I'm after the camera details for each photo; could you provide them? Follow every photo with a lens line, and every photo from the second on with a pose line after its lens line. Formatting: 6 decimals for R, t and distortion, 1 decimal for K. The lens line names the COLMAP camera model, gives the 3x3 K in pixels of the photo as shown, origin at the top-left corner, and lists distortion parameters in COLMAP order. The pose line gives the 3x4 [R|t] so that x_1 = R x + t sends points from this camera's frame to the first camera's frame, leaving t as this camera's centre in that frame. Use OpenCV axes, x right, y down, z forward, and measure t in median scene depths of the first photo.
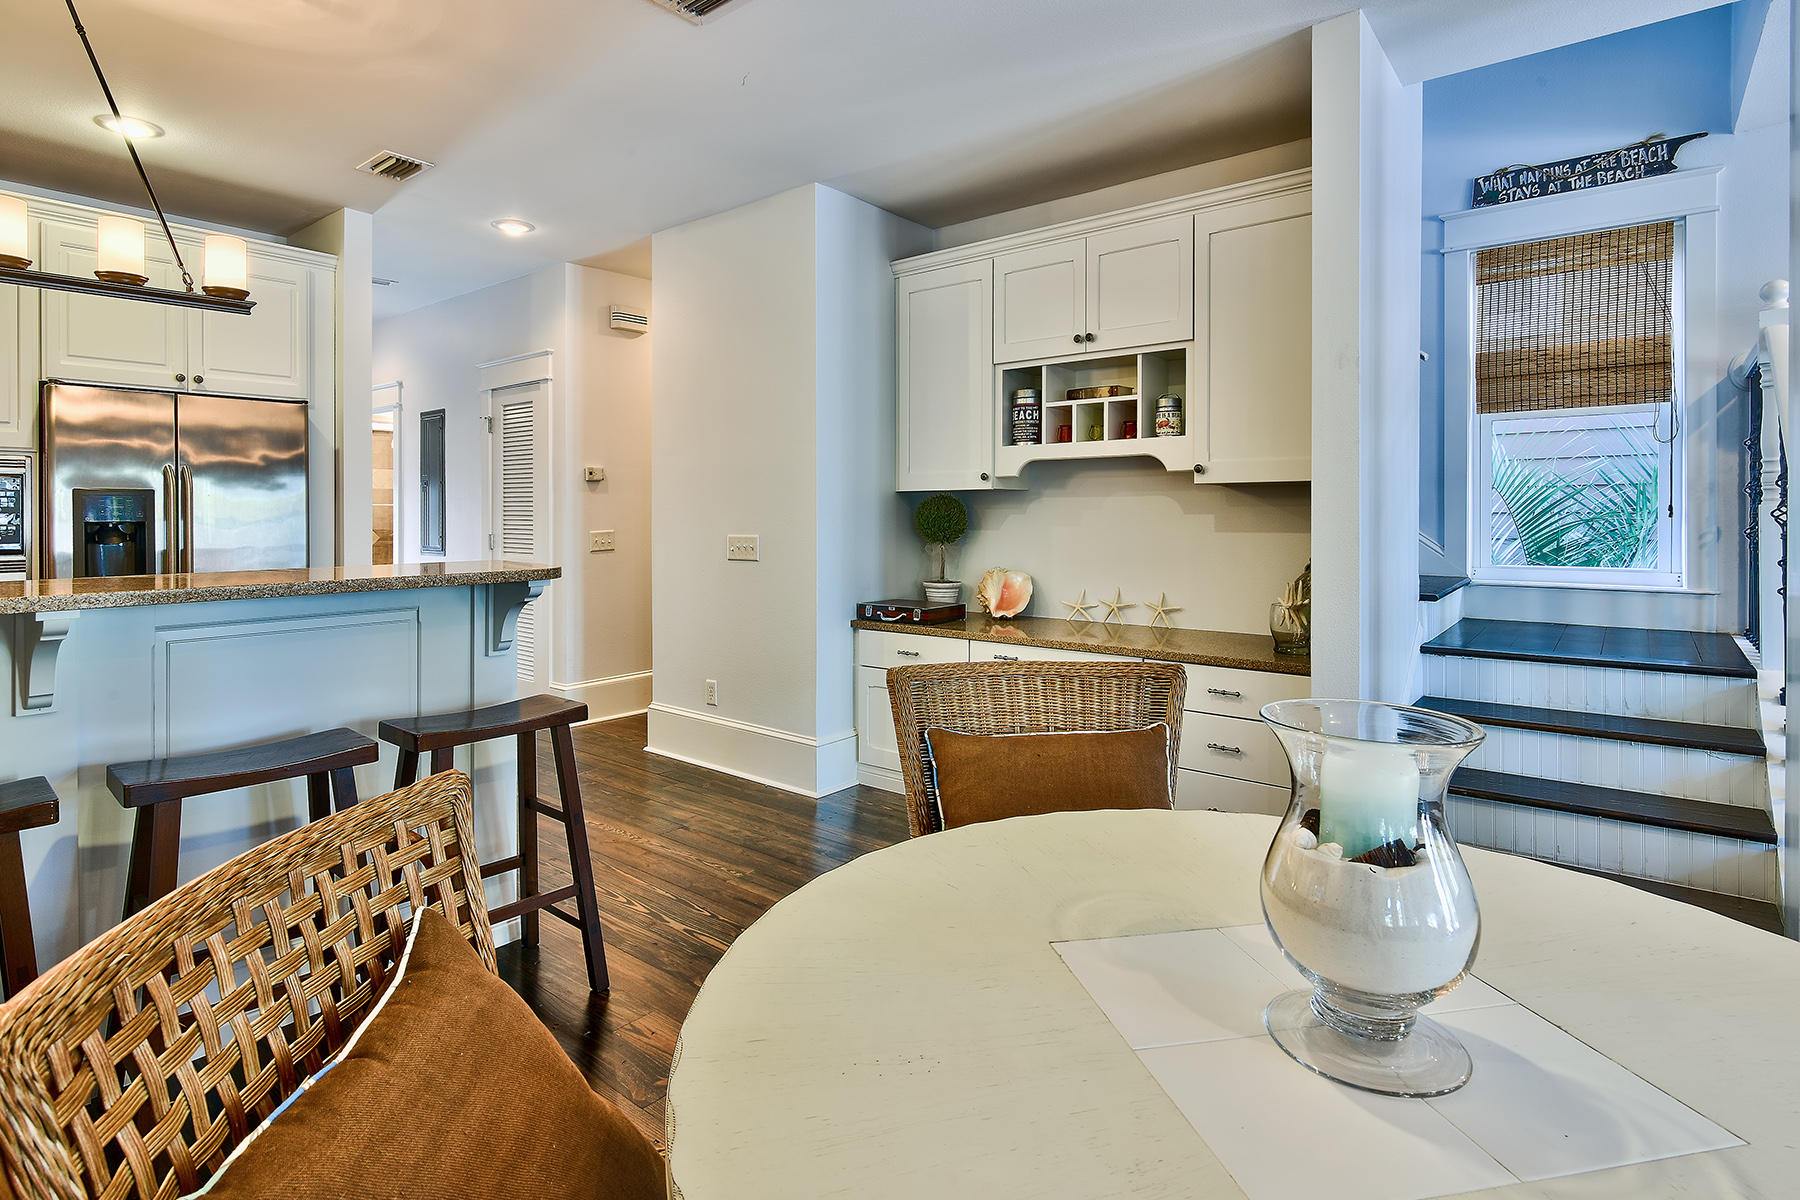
lens RADIAL K [[918.4, 0, 869.9], [0, 918.4, 515.1], [0, 0, 1]] dist [0.002867, -0.000968]
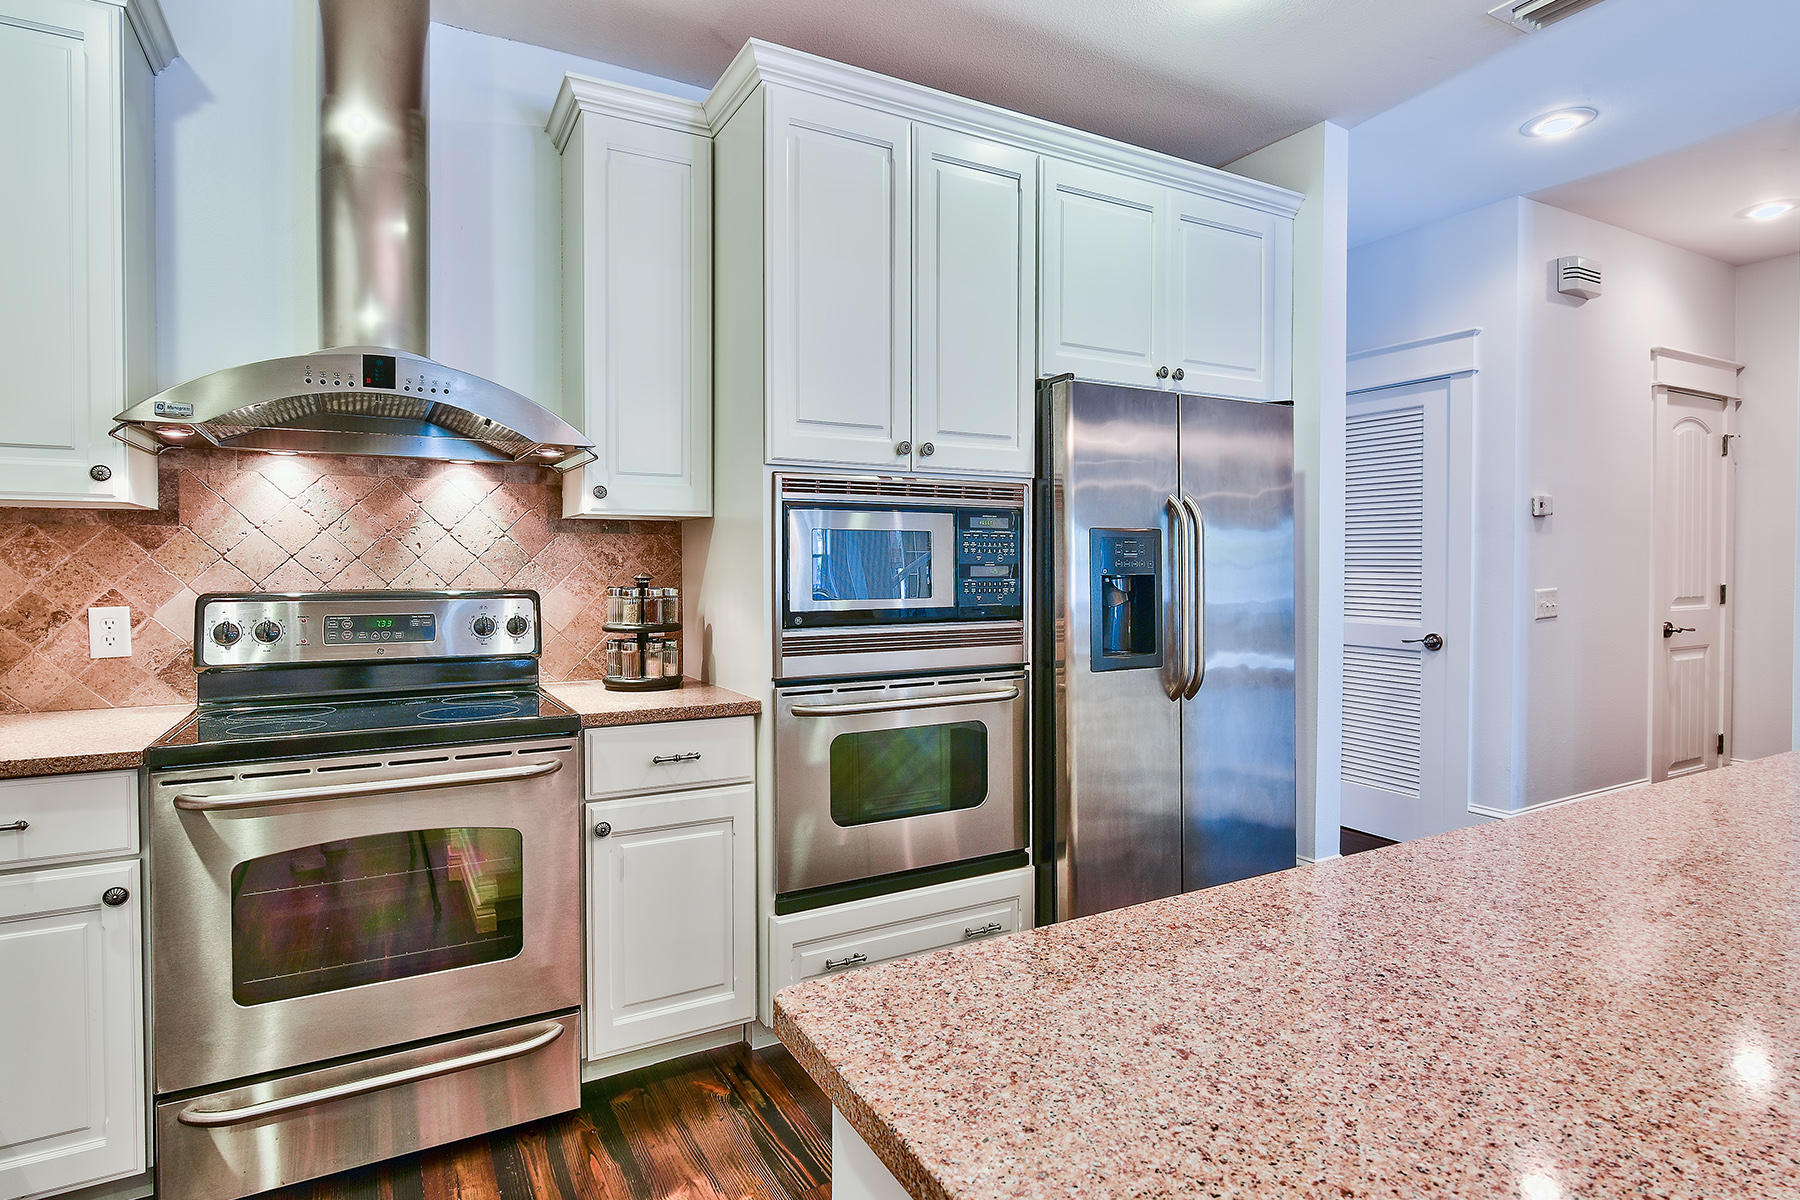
lens RADIAL K [[918.4, 0, 895.8], [0, 918.4, 594.3], [0, 0, 1]] dist [0.002867, -0.000968]
pose [[0.938693, 0.002493, -0.344745, -0.629717], [0.004546, 0.999797, 0.019607, 0.006842], [0.344724, -0.019973, 0.938492, 0.231551]]
